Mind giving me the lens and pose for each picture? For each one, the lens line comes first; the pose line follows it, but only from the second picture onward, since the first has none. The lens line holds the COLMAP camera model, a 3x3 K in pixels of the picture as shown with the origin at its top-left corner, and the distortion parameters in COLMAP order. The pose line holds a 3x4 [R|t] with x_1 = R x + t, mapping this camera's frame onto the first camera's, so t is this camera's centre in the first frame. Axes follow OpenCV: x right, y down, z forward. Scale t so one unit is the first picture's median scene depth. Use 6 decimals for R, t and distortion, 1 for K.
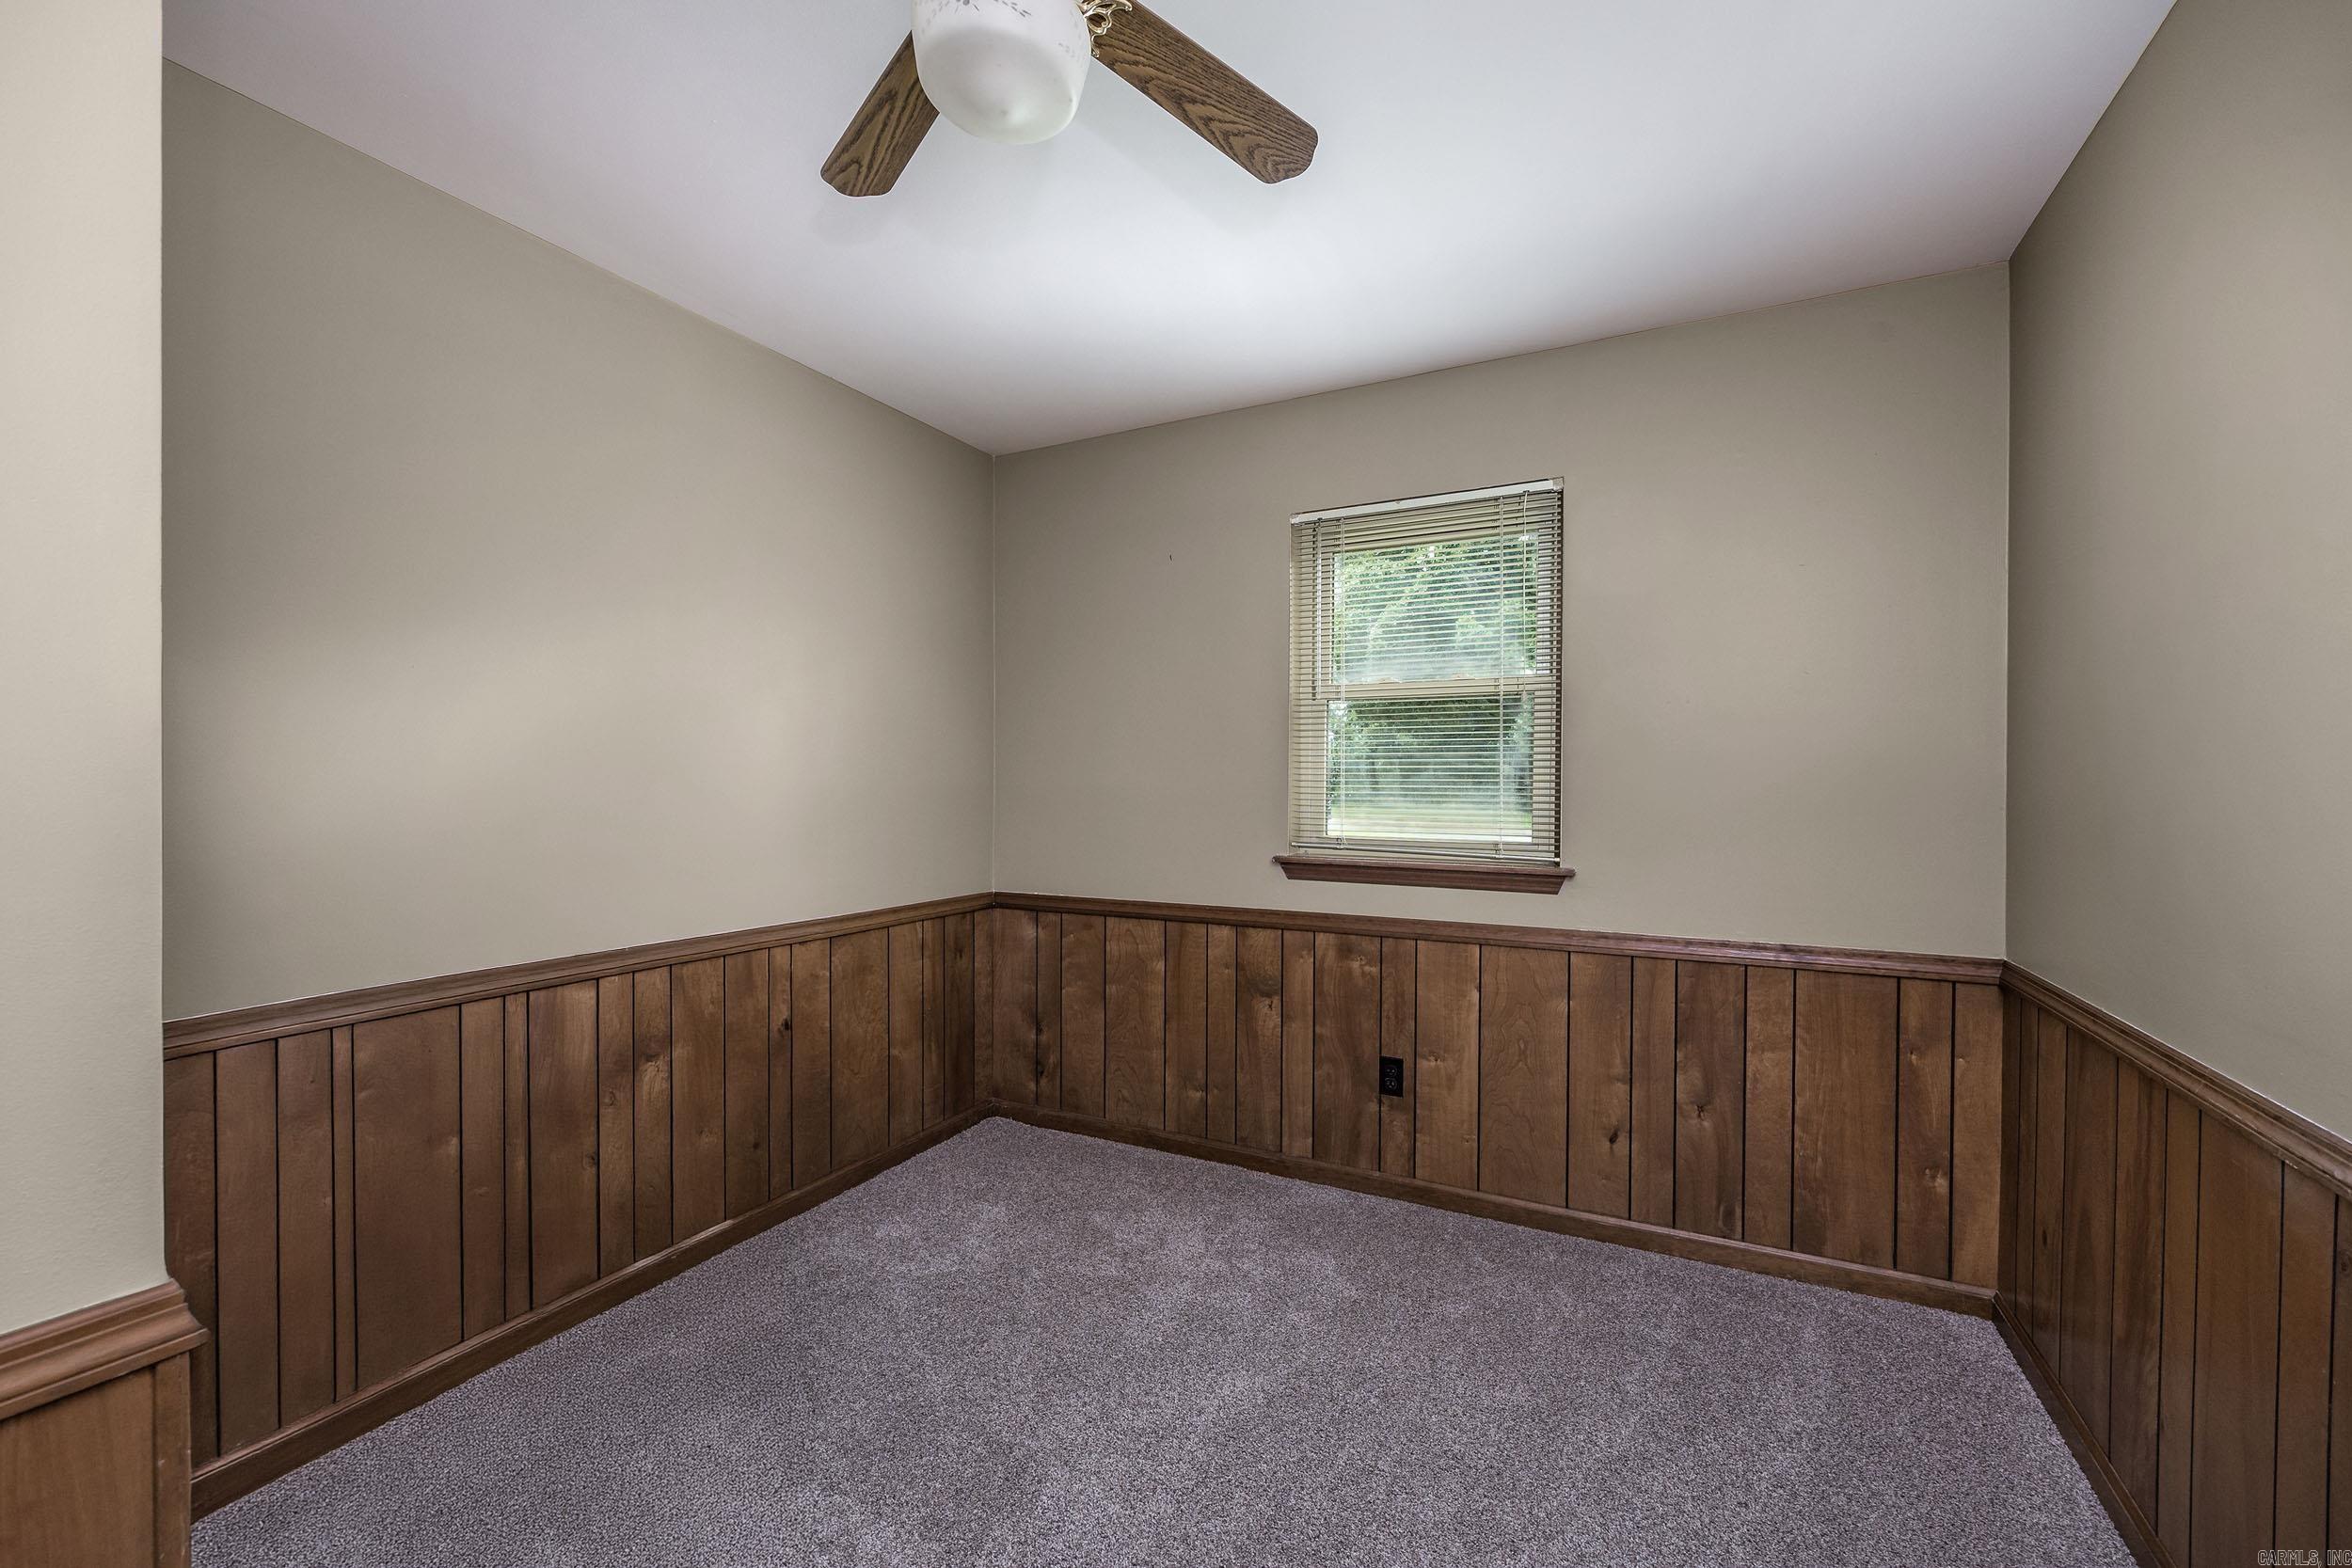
lens RADIAL K [[956.8, 0, 1179.5], [0, 956.8, 783.7], [0, 0, 1]] dist [0.003431, -0.001749]
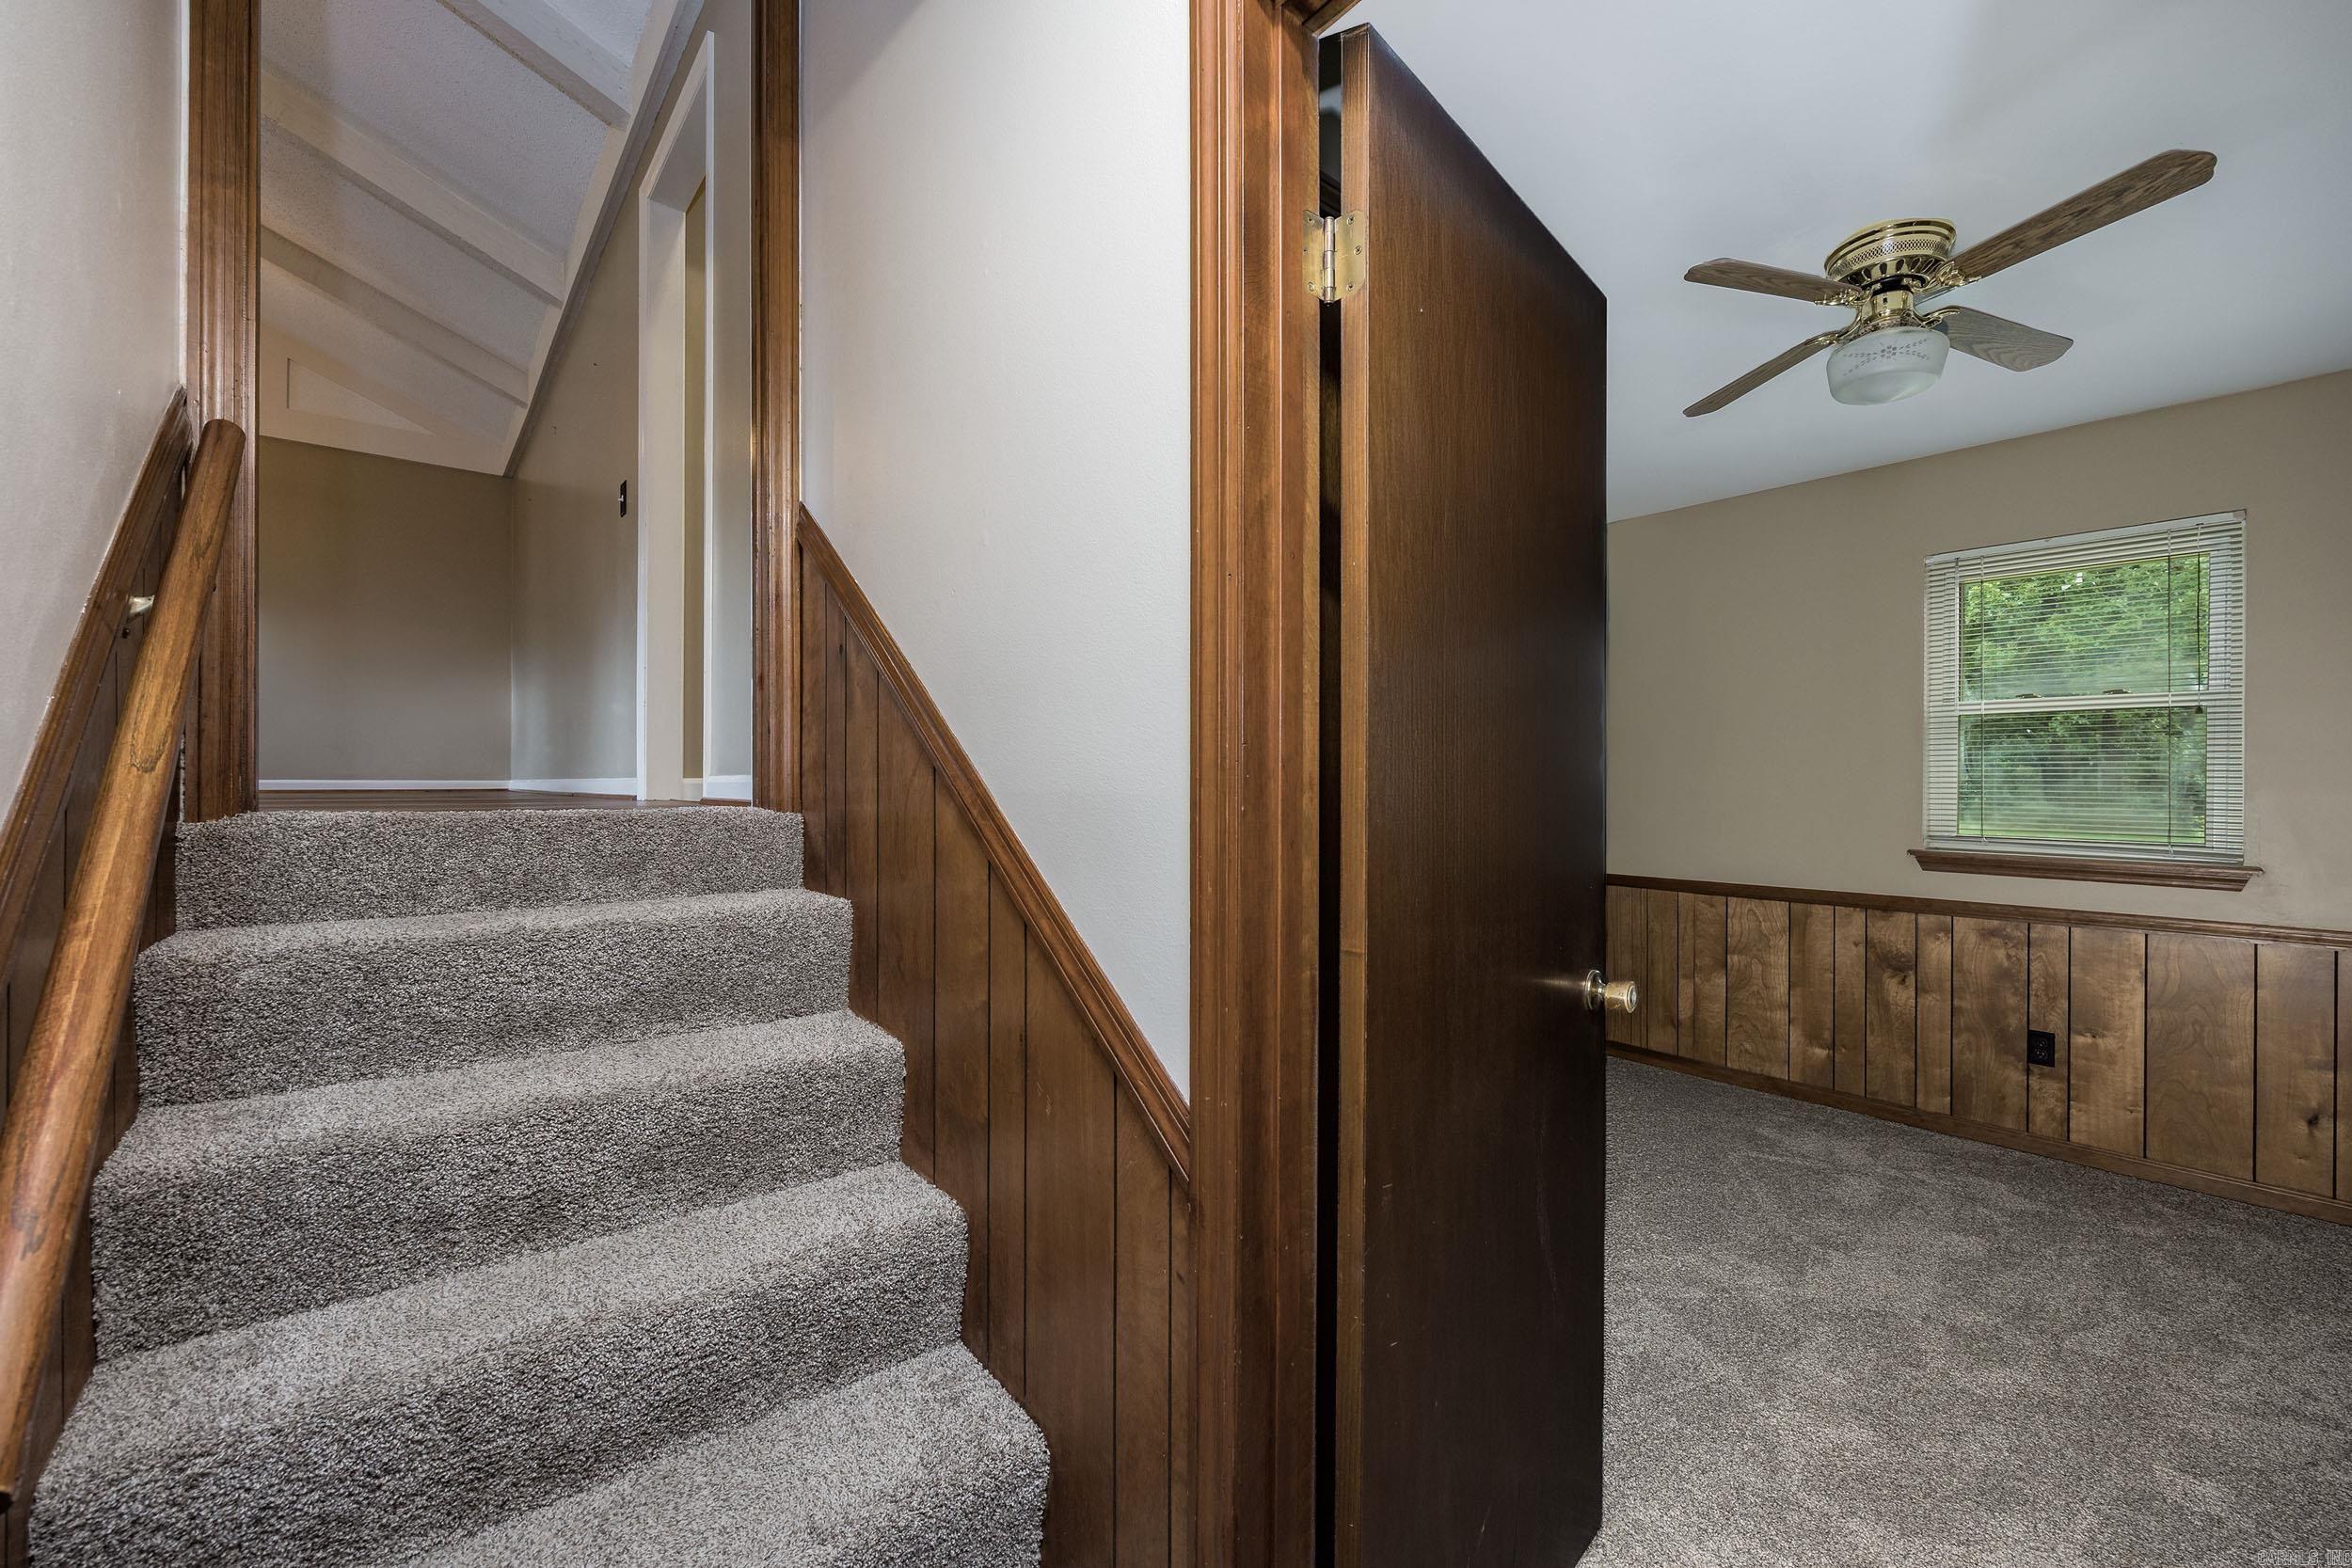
lens RADIAL K [[956.8, 0, 1162.5], [0, 956.8, 770.2], [0, 0, 1]] dist [0.003431, -0.001749]
pose [[0.856138, 0.001677, -0.516745, -0.078014], [-0.011344, 0.999815, -0.015551, 0.008427], [0.516623, 0.019176, 0.855998, -0.484874]]
